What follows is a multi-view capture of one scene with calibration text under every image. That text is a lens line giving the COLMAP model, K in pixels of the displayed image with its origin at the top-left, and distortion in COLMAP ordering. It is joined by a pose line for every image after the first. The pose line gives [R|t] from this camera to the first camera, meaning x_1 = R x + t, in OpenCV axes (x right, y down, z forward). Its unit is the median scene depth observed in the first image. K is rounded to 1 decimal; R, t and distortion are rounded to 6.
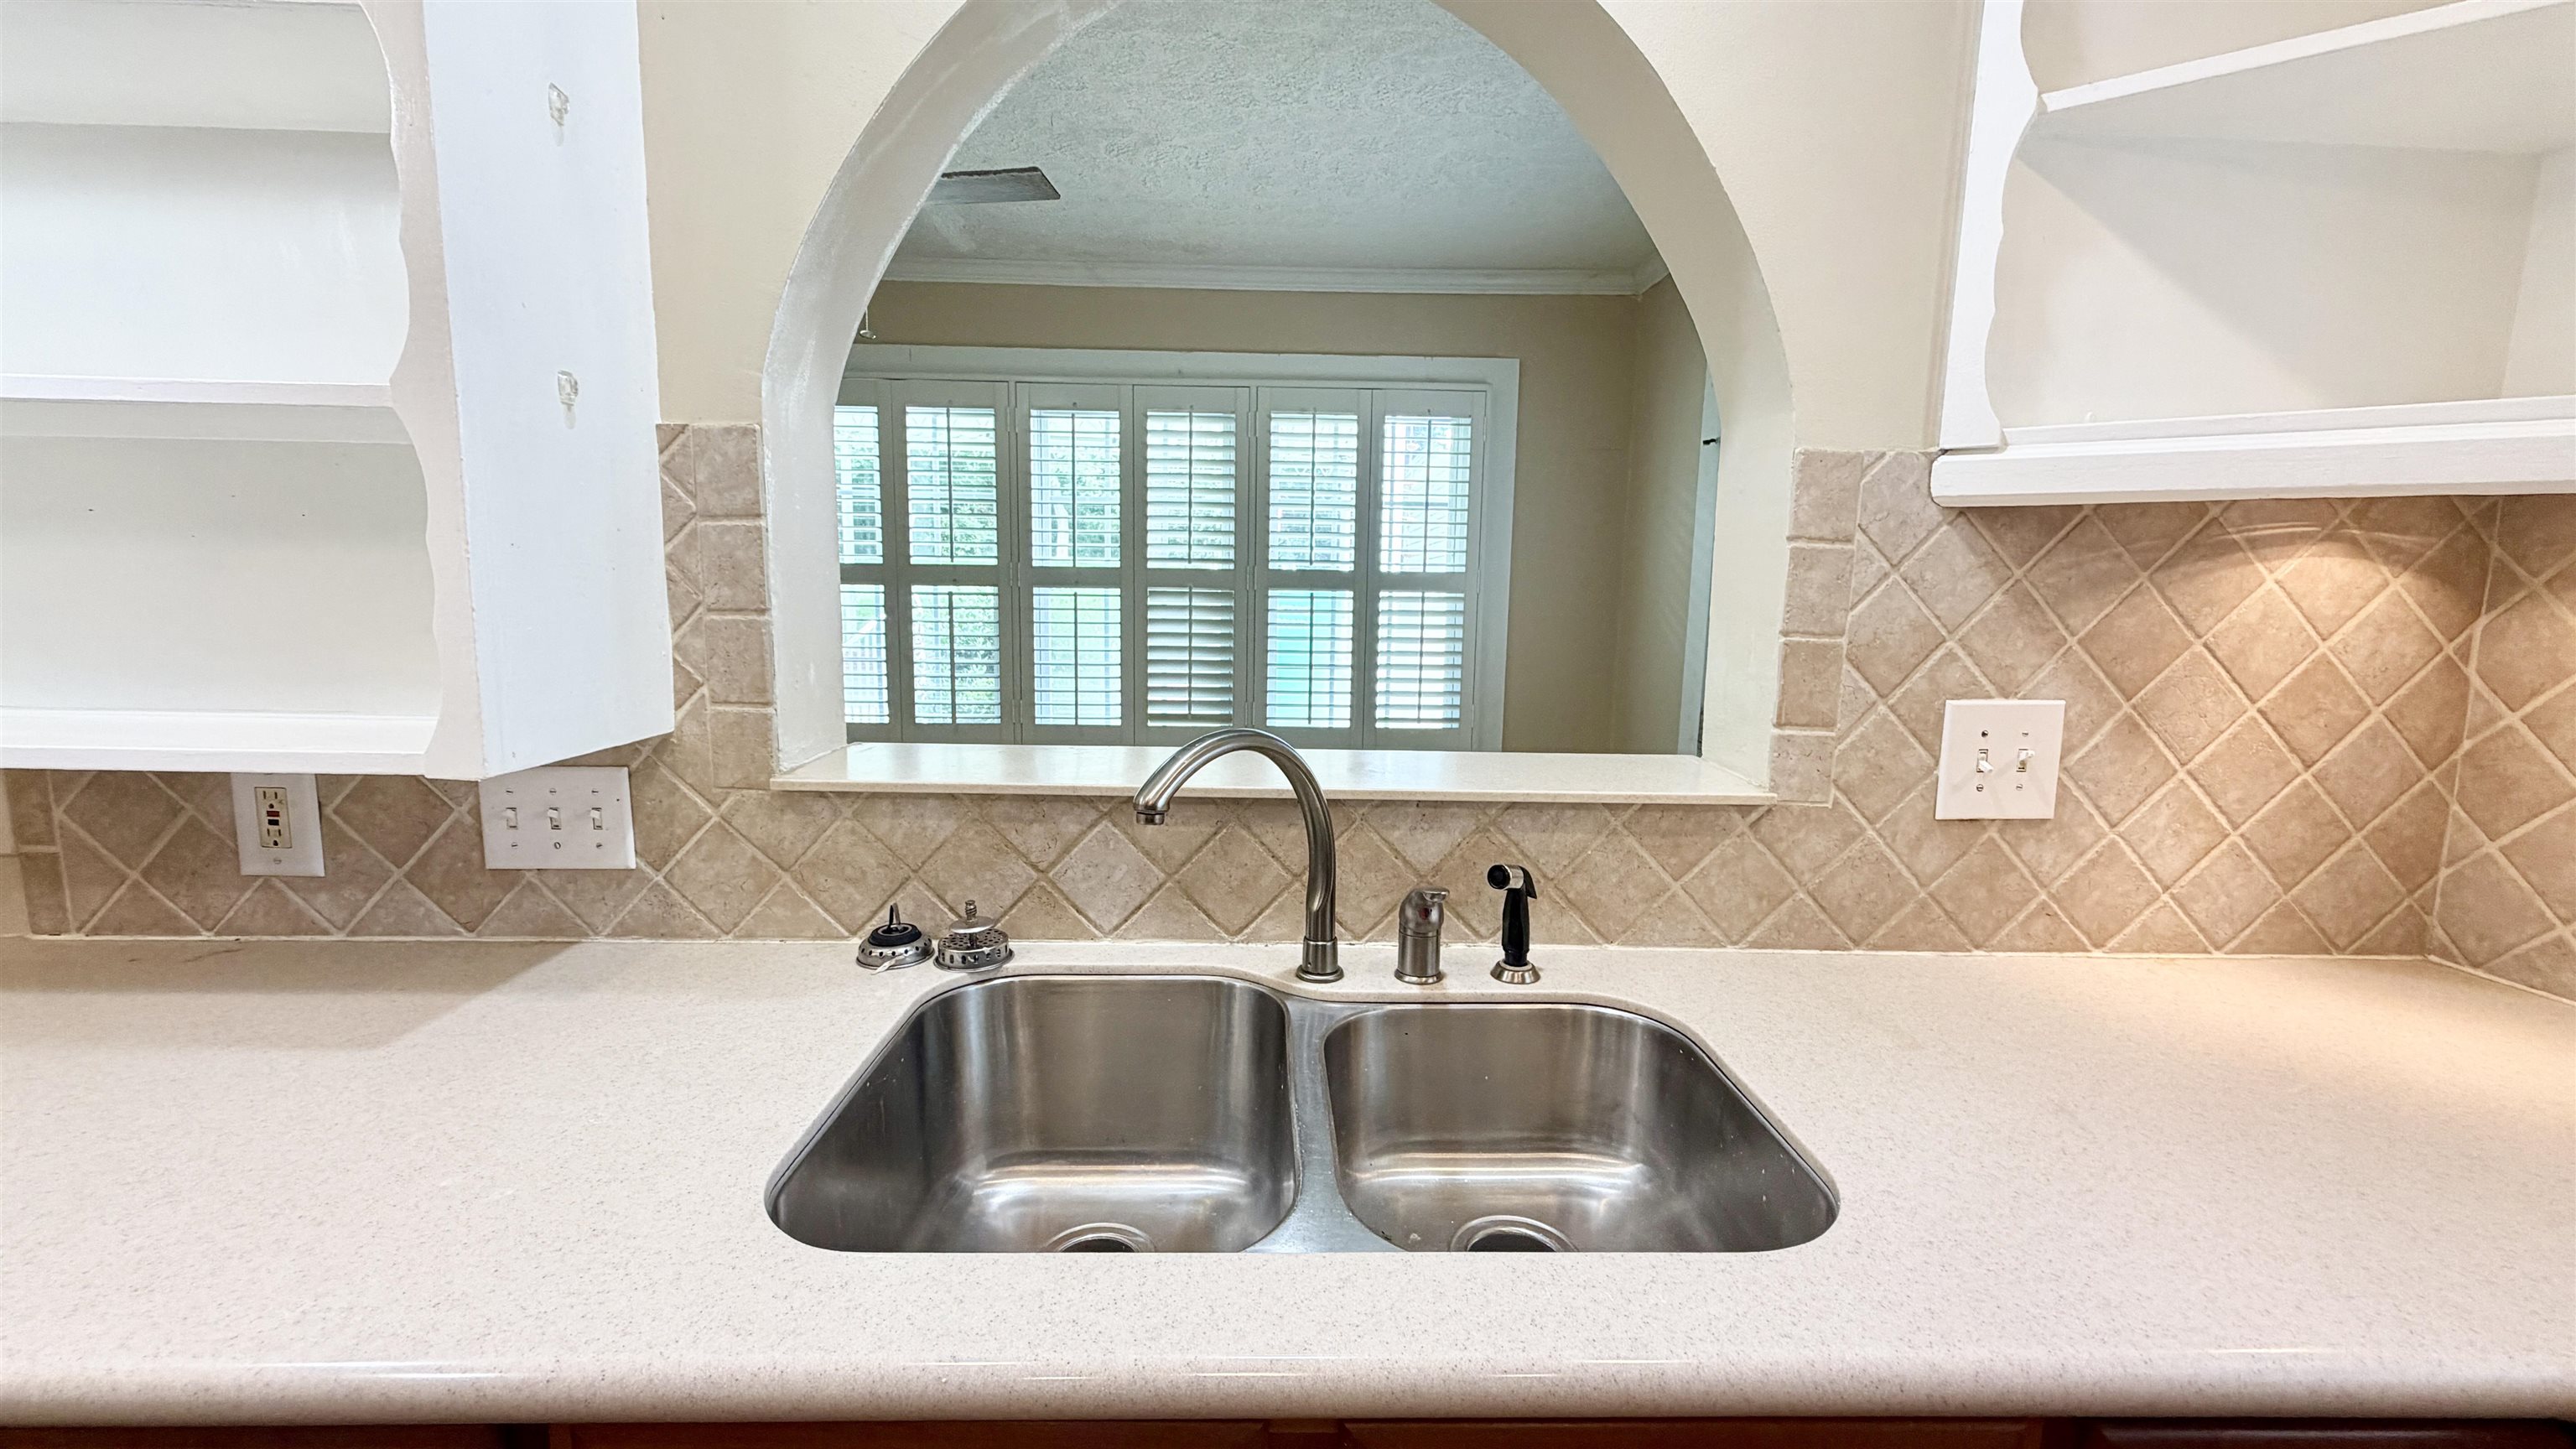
lens RADIAL K [[1028.0, 0, 1282.3], [0, 1028.0, 724.9], [0, 0, 1]] dist [0.001851, -0.000579]
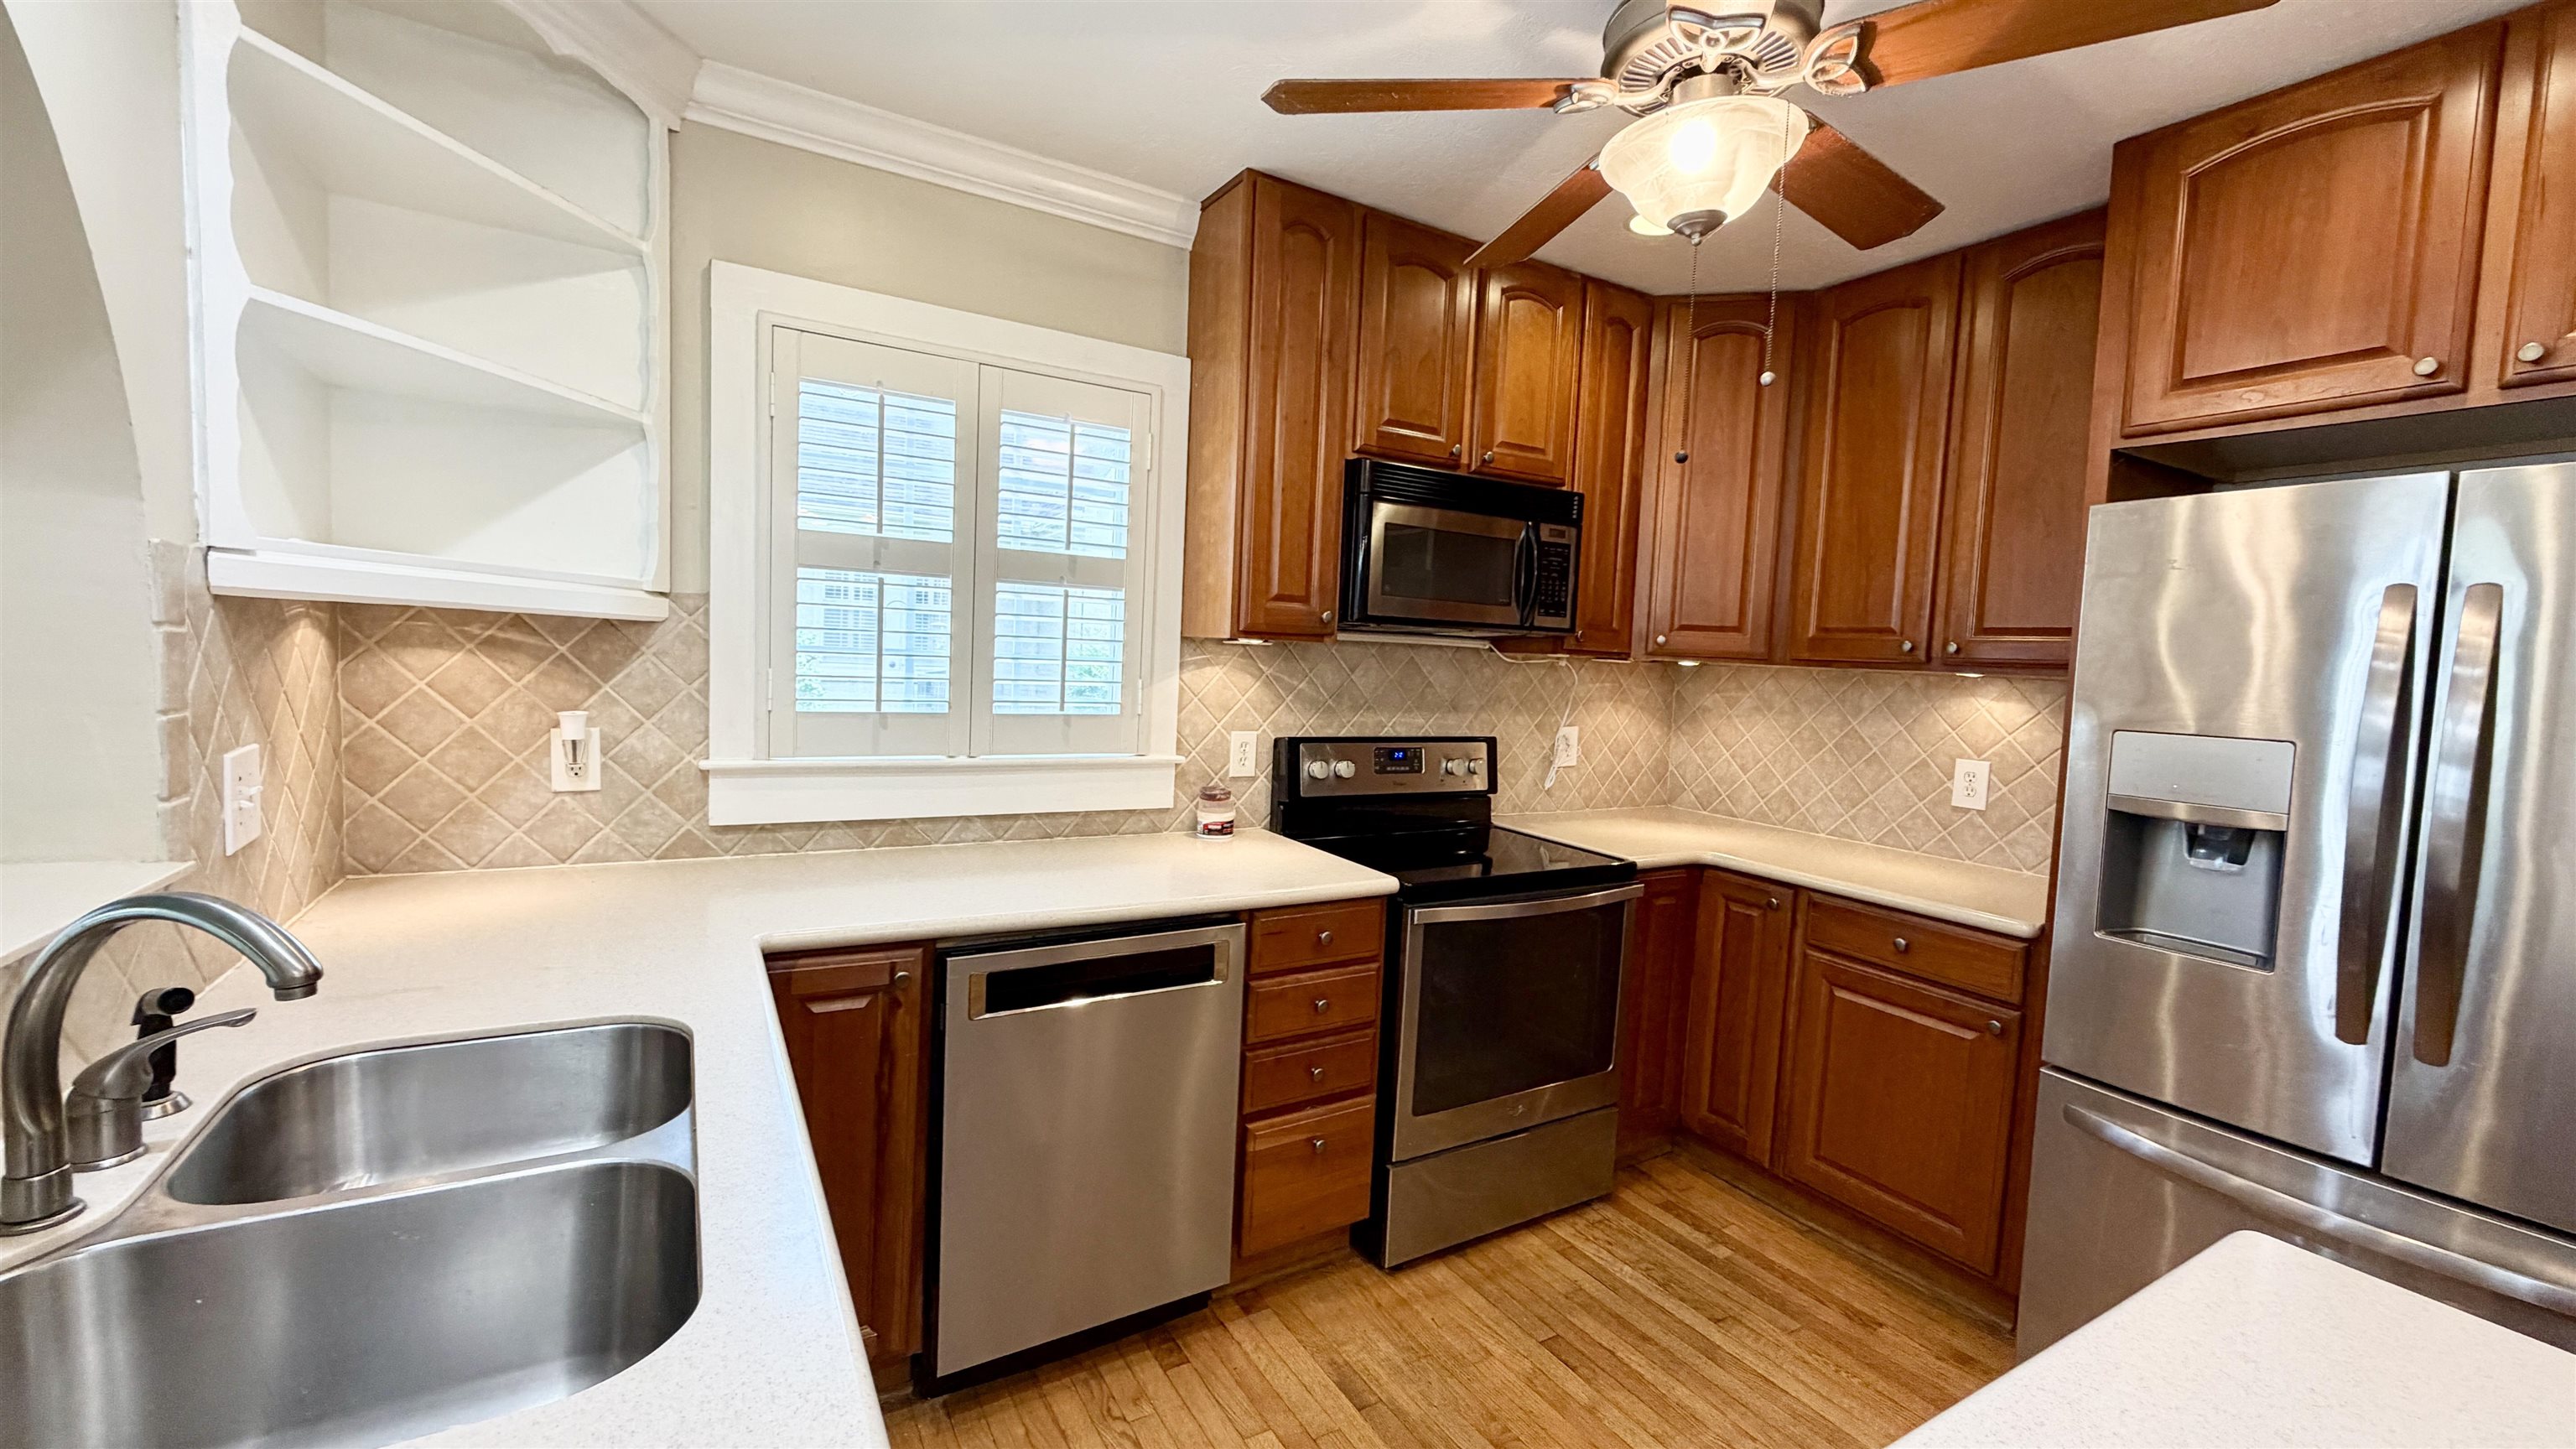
lens RADIAL K [[1028.0, 0, 1282.3], [0, 1028.0, 724.9], [0, 0, 1]] dist [0.001851, -0.000579]
pose [[-0.487824, -0.101662, 0.867002, -0.960767], [0.058188, 0.987200, 0.148496, -0.160814], [-0.871000, 0.122889, -0.475665, 0.487300]]
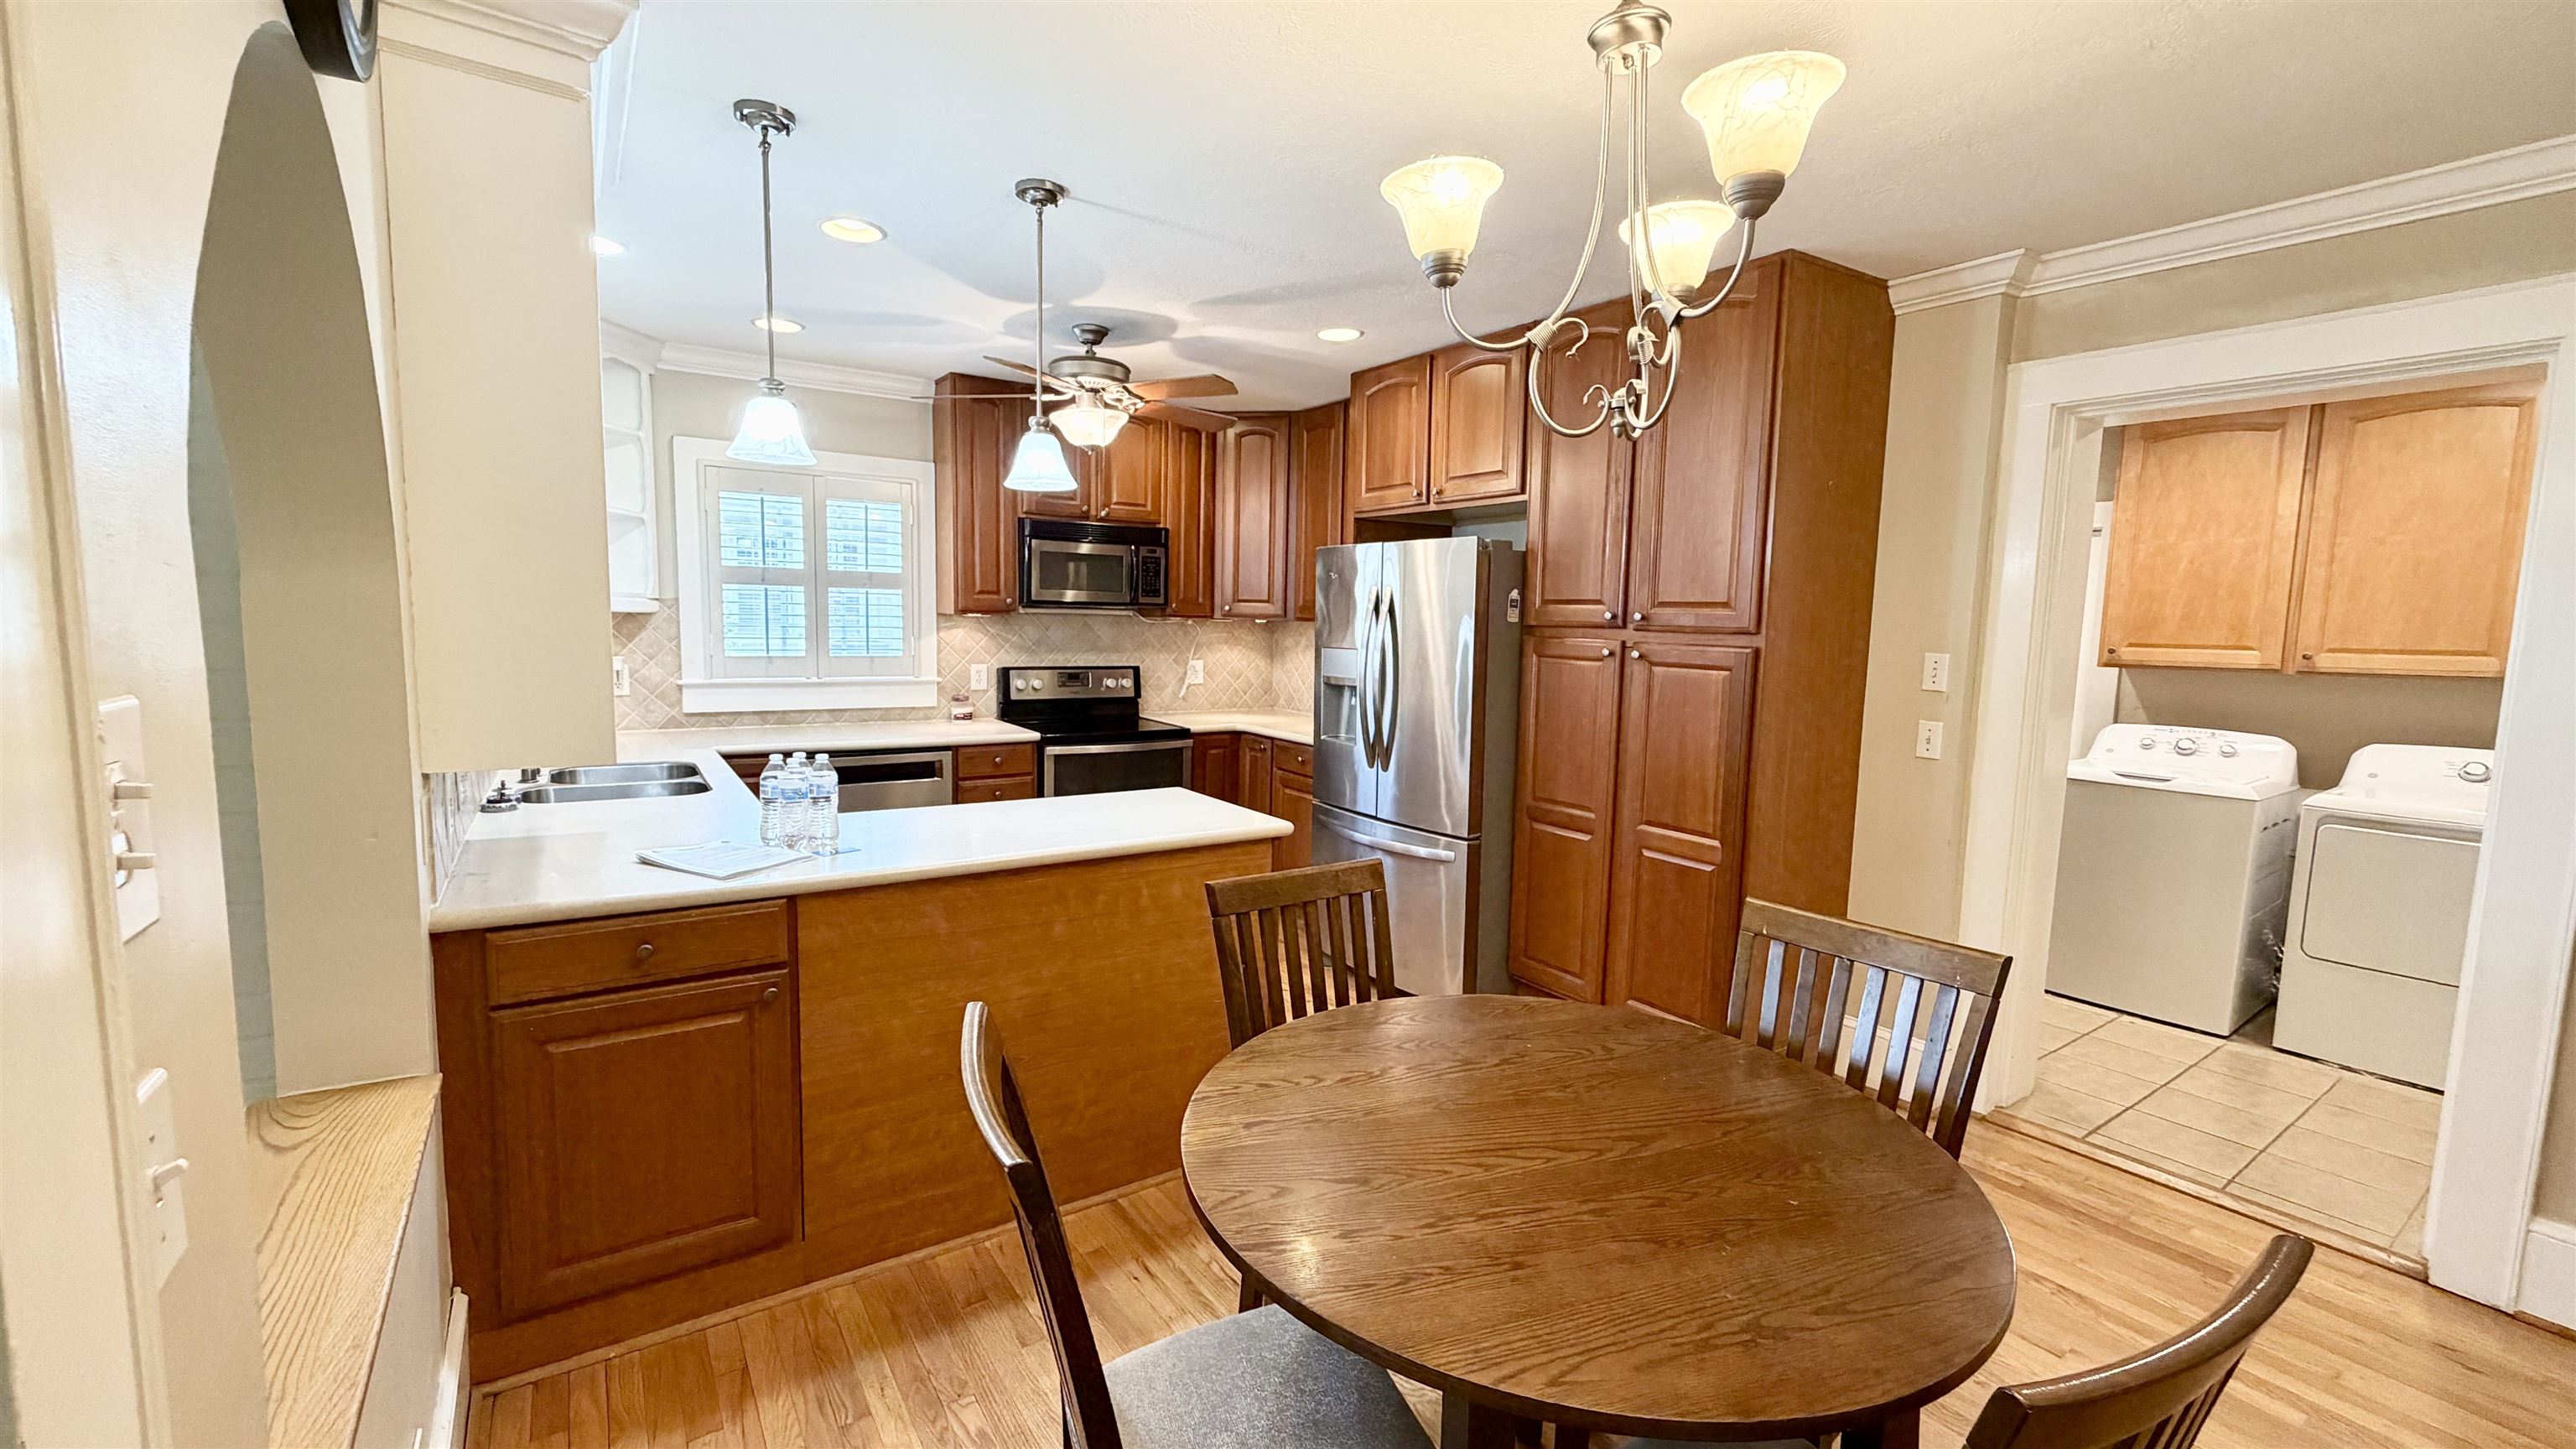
lens RADIAL K [[1028.0, 0, 1282.3], [0, 1028.0, 724.9], [0, 0, 1]] dist [0.001851, -0.000579]
pose [[-0.544620, -0.119048, 0.830191, -3.212421], [0.073993, 0.979194, 0.188955, -0.272580], [-0.835413, 0.164337, -0.524480, 0.680349]]
